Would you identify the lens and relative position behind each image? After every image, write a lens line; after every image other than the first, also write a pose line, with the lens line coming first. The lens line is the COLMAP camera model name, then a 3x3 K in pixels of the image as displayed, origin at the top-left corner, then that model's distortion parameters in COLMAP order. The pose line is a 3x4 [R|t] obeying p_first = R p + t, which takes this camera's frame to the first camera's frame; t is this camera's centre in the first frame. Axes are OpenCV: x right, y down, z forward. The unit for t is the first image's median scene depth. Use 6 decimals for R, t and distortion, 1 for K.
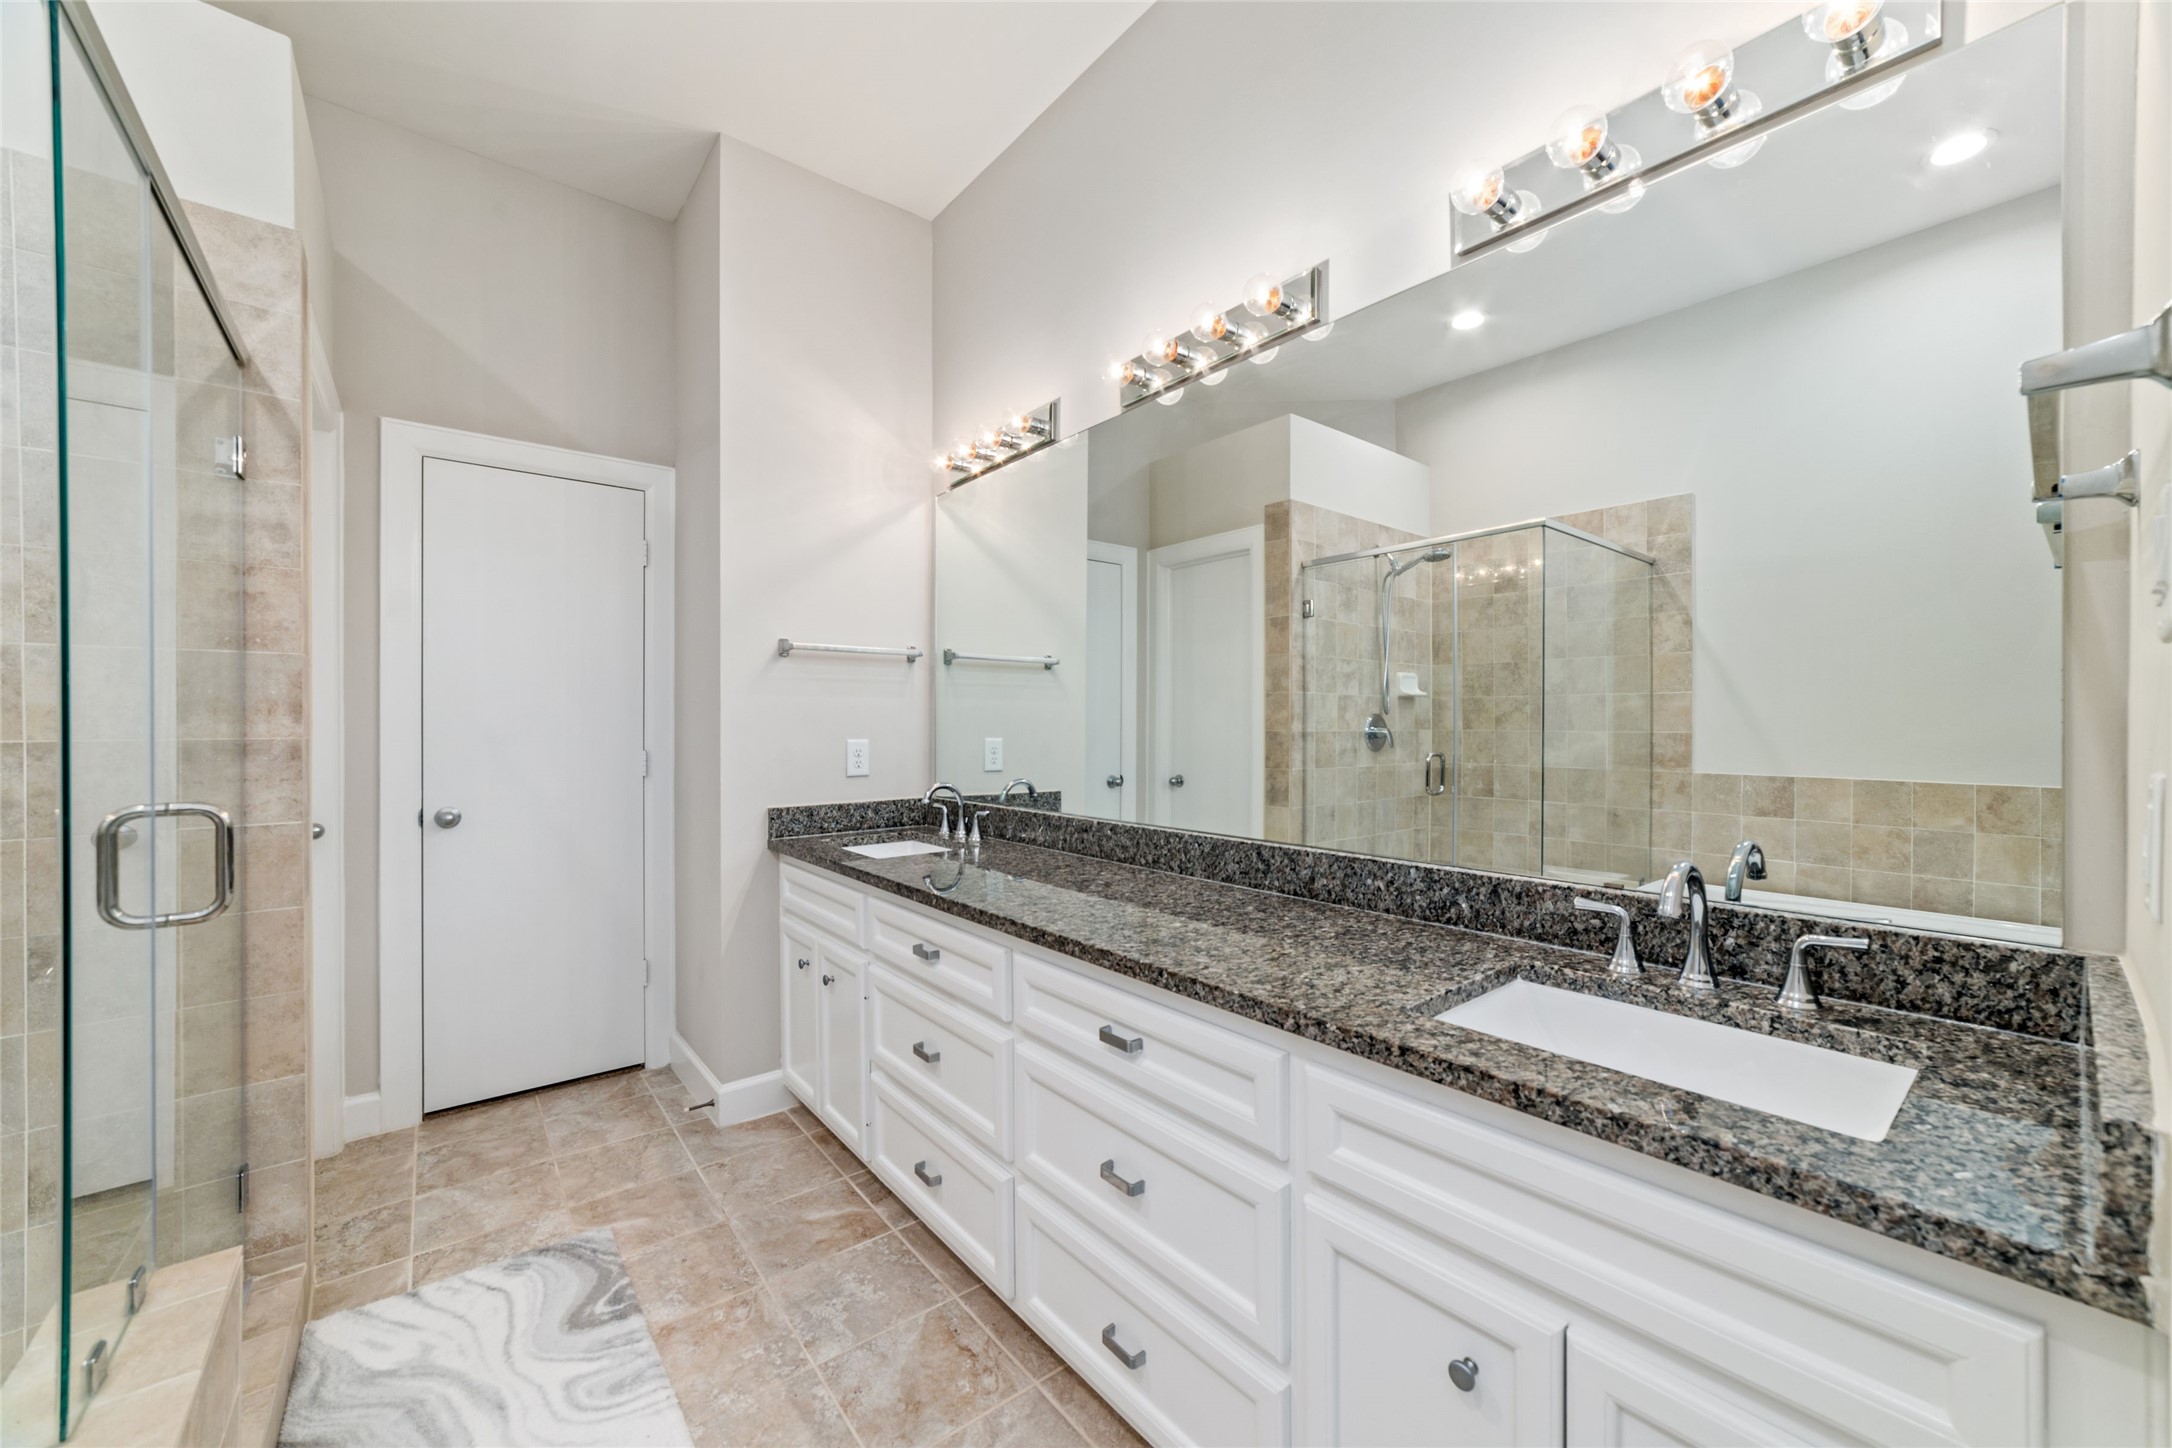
lens RADIAL K [[837.6, 0, 1109.2], [0, 837.6, 723.6], [0, 0, 1]] dist [-0.025824, 0.014522]
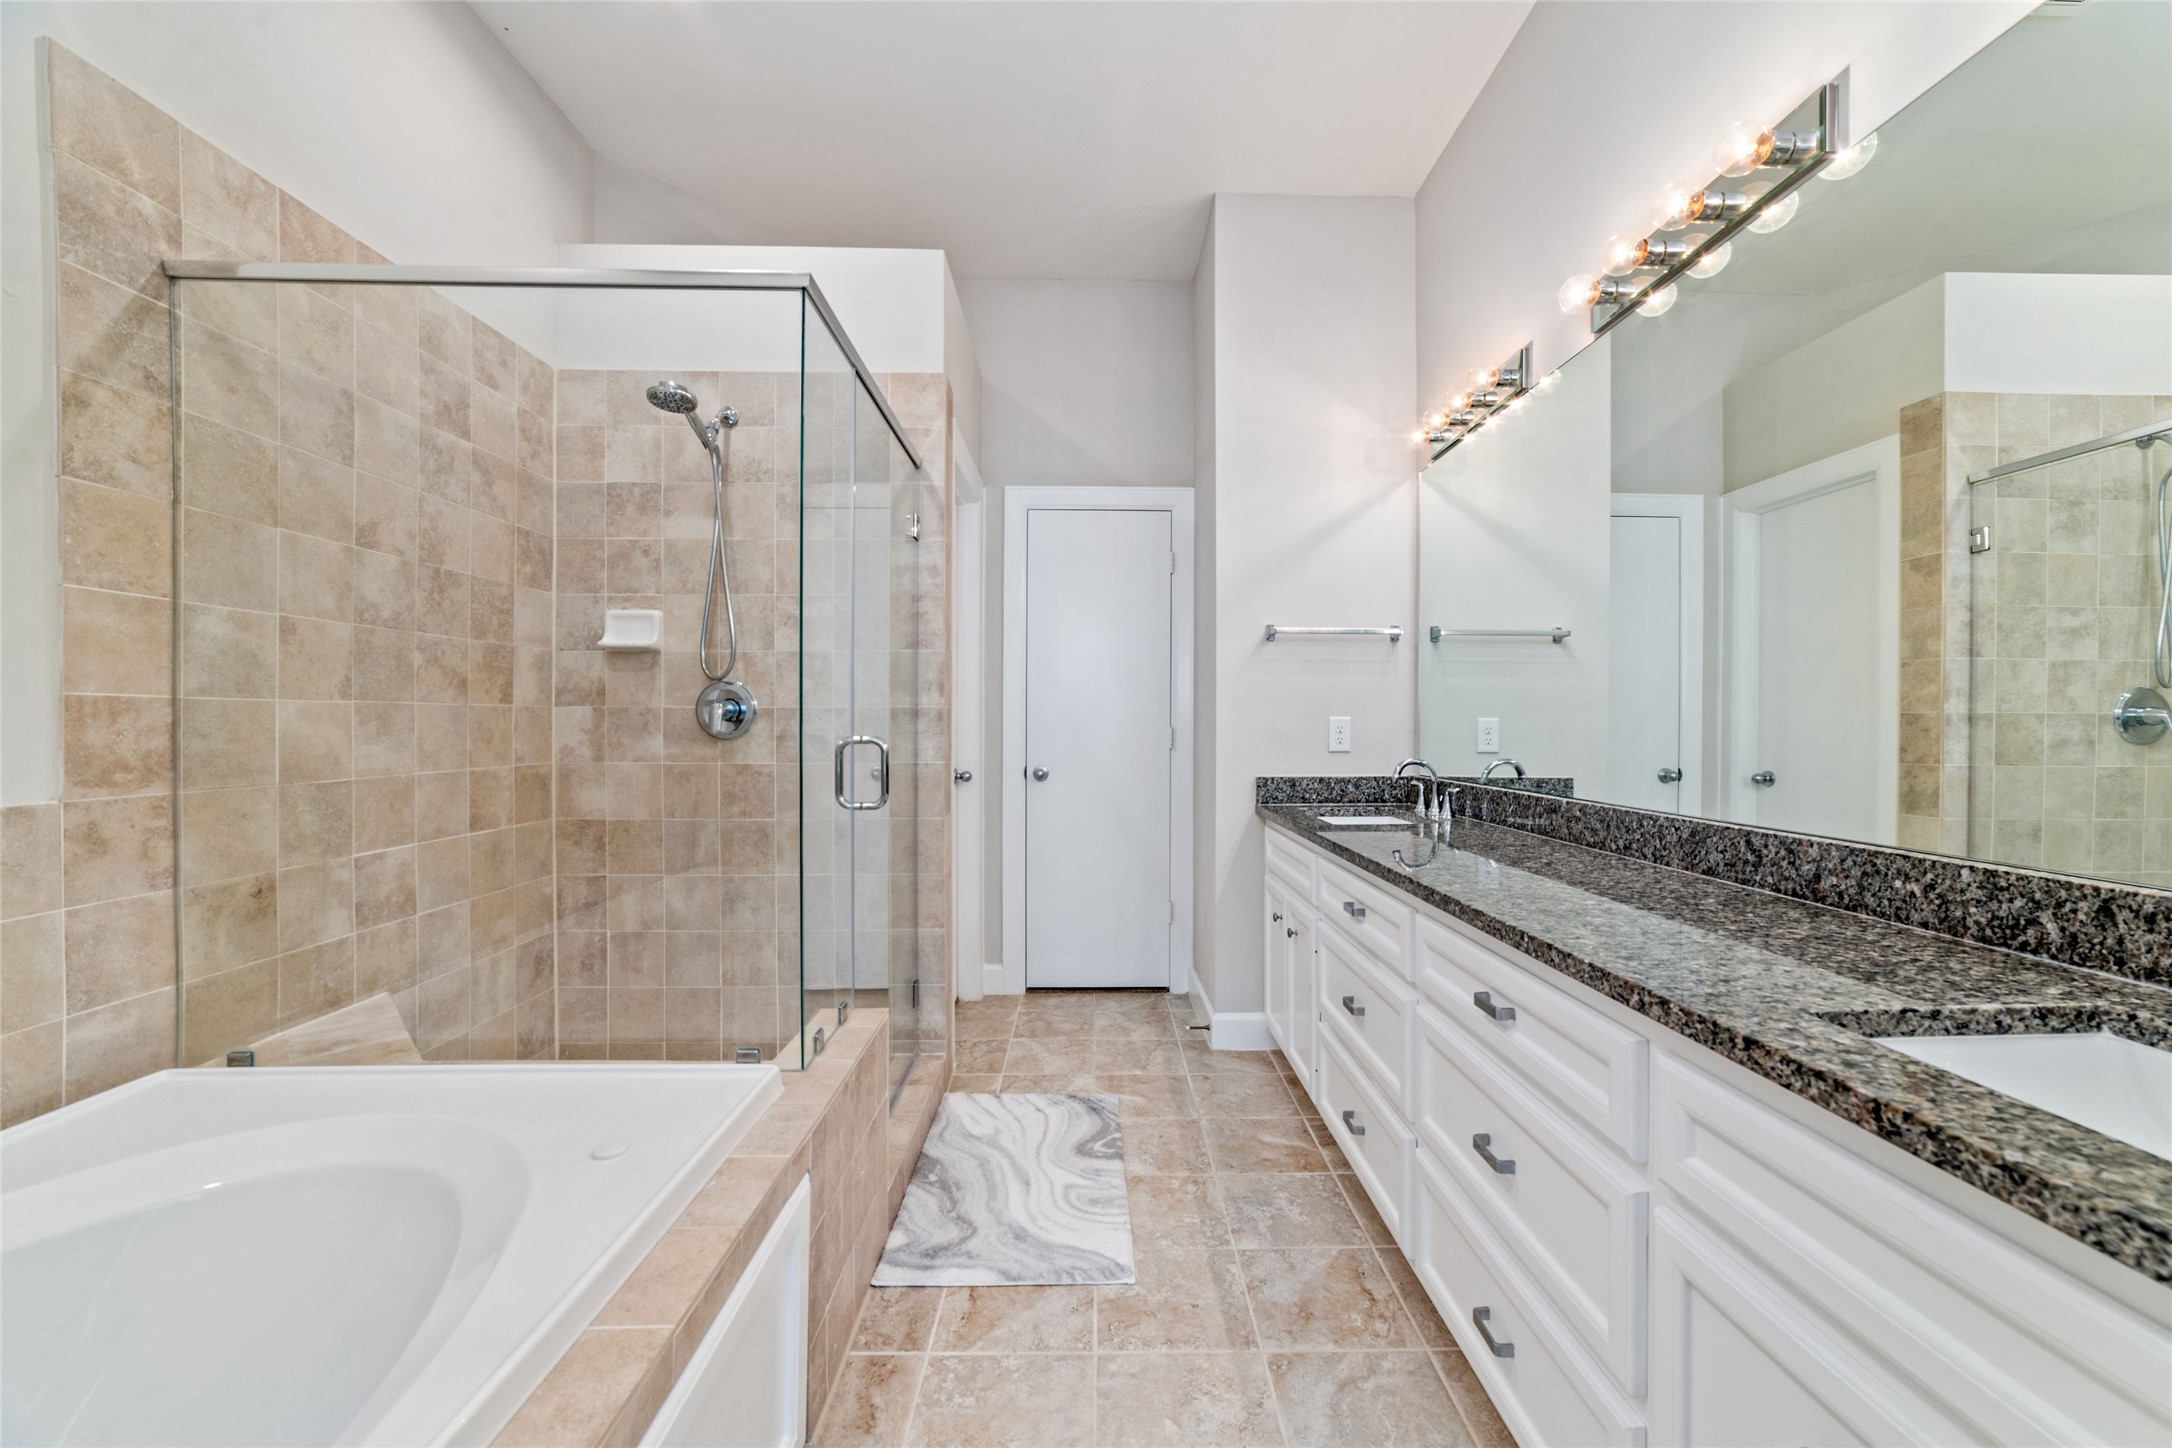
lens RADIAL K [[837.6, 0, 1109.2], [0, 837.6, 723.6], [0, 0, 1]] dist [-0.025824, 0.014522]
pose [[0.787493, 0.004207, -0.616310, 0.194540], [-0.004431, 0.999990, 0.001165, 0.044765], [0.616308, 0.001813, 0.787503, -0.011493]]
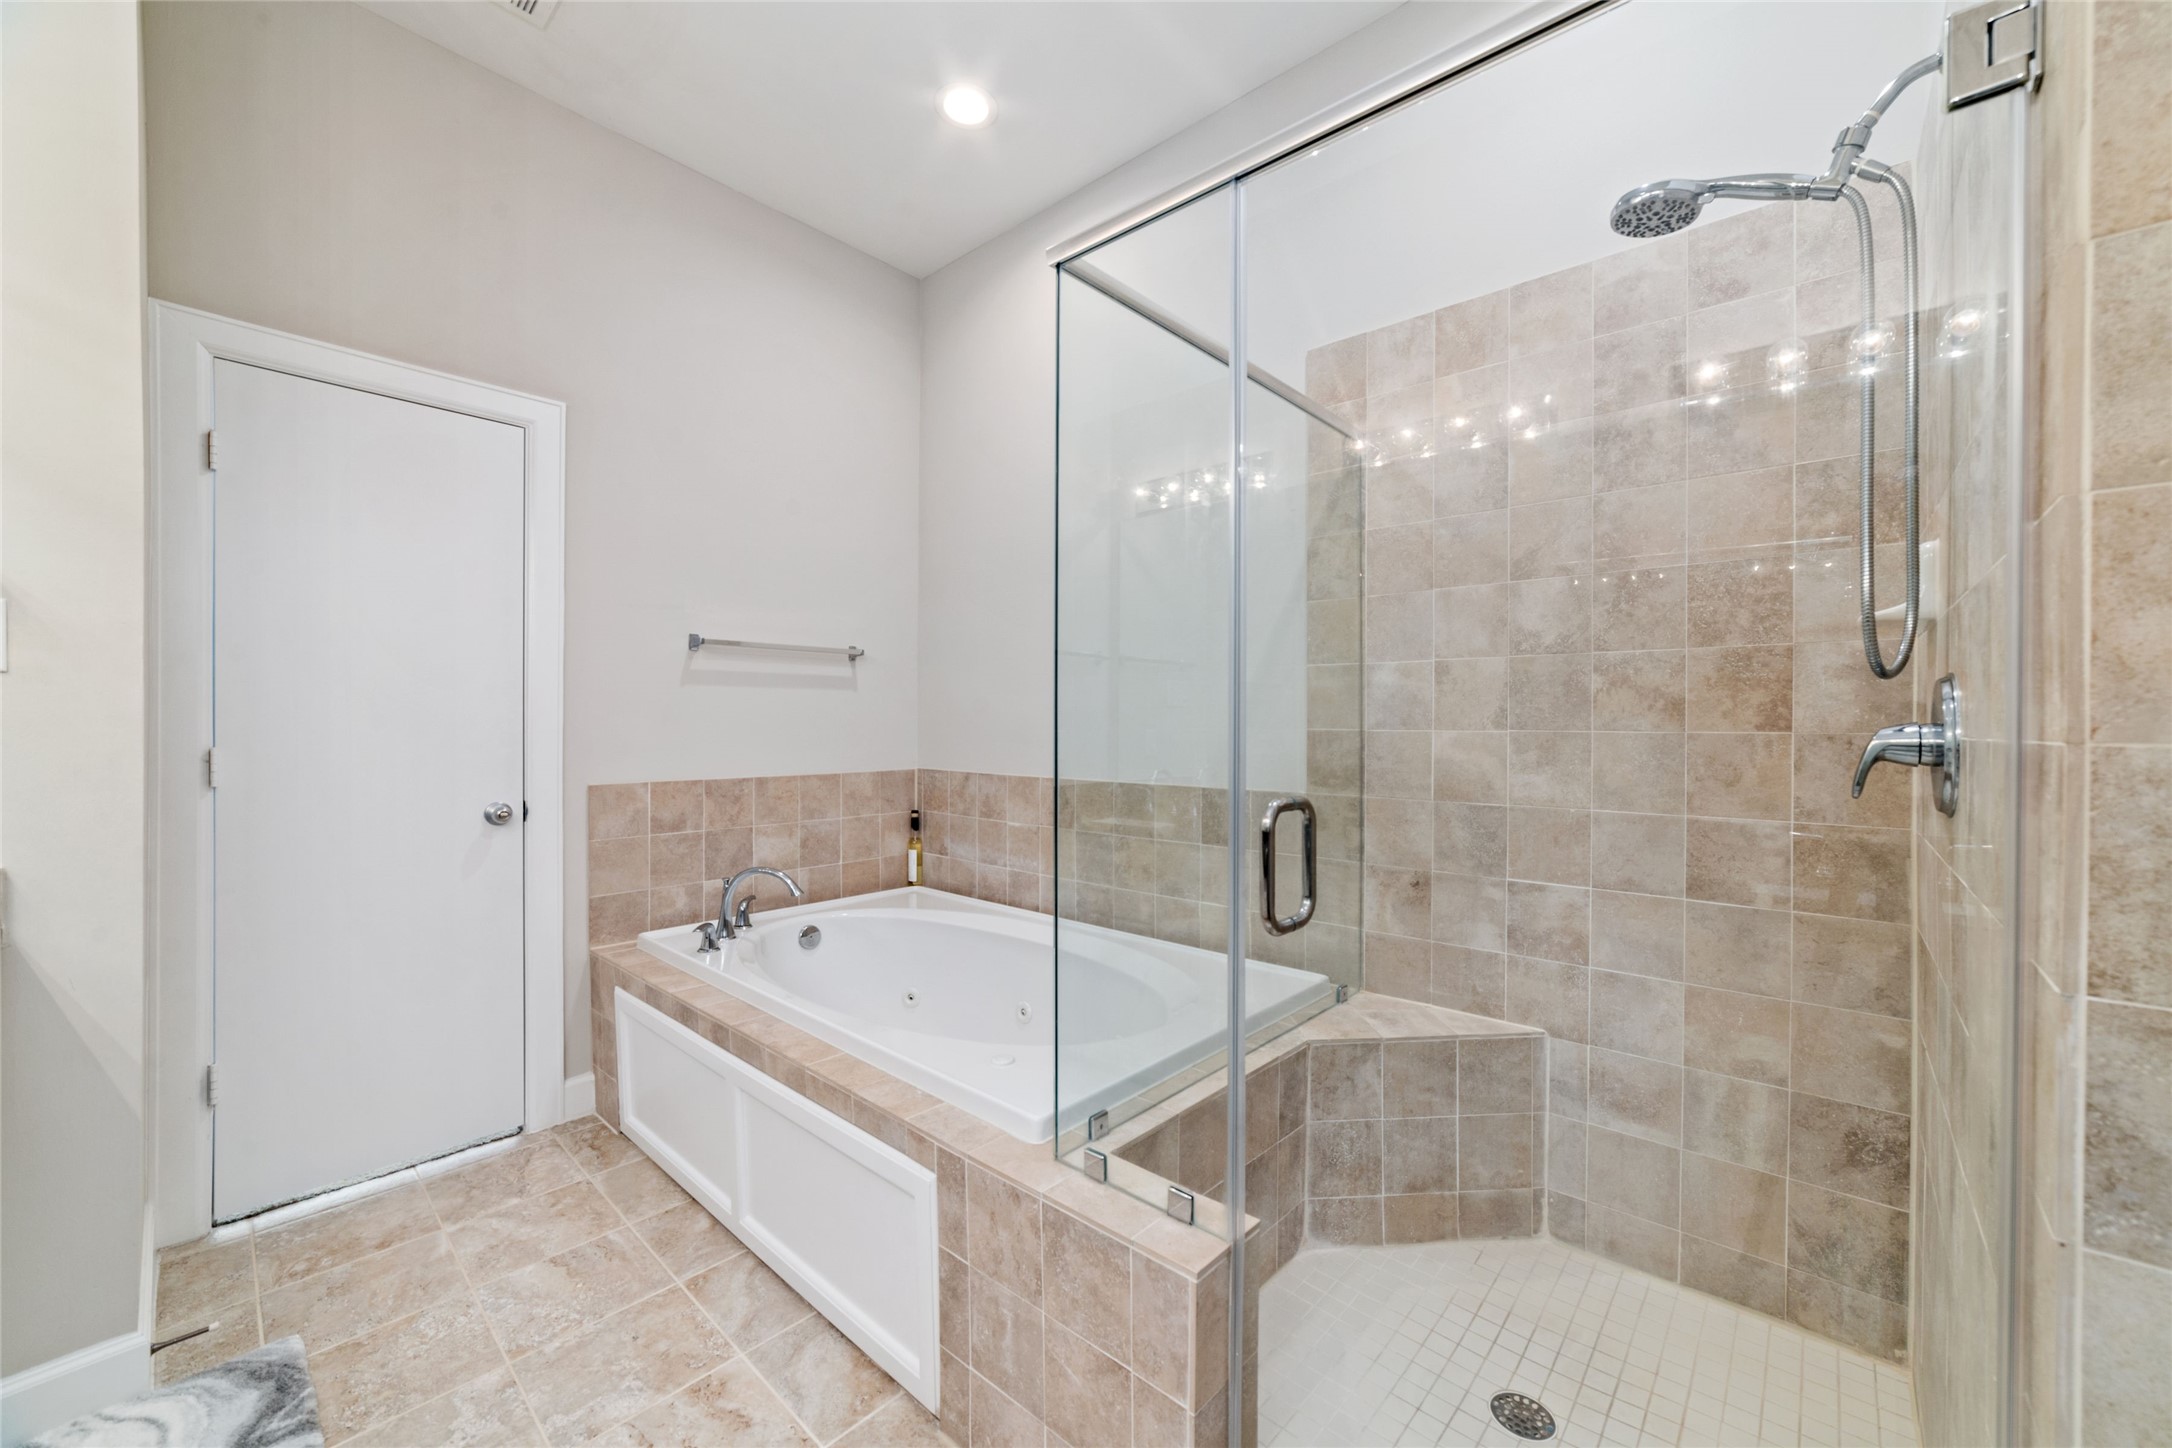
lens RADIAL K [[837.6, 0, 1109.2], [0, 837.6, 723.6], [0, 0, 1]] dist [-0.025824, 0.014522]
pose [[-0.987580, -0.001164, -0.157113, -0.521850], [-0.001899, 0.999988, 0.004527, 0.007974], [0.157105, 0.004770, -0.987570, 1.241756]]
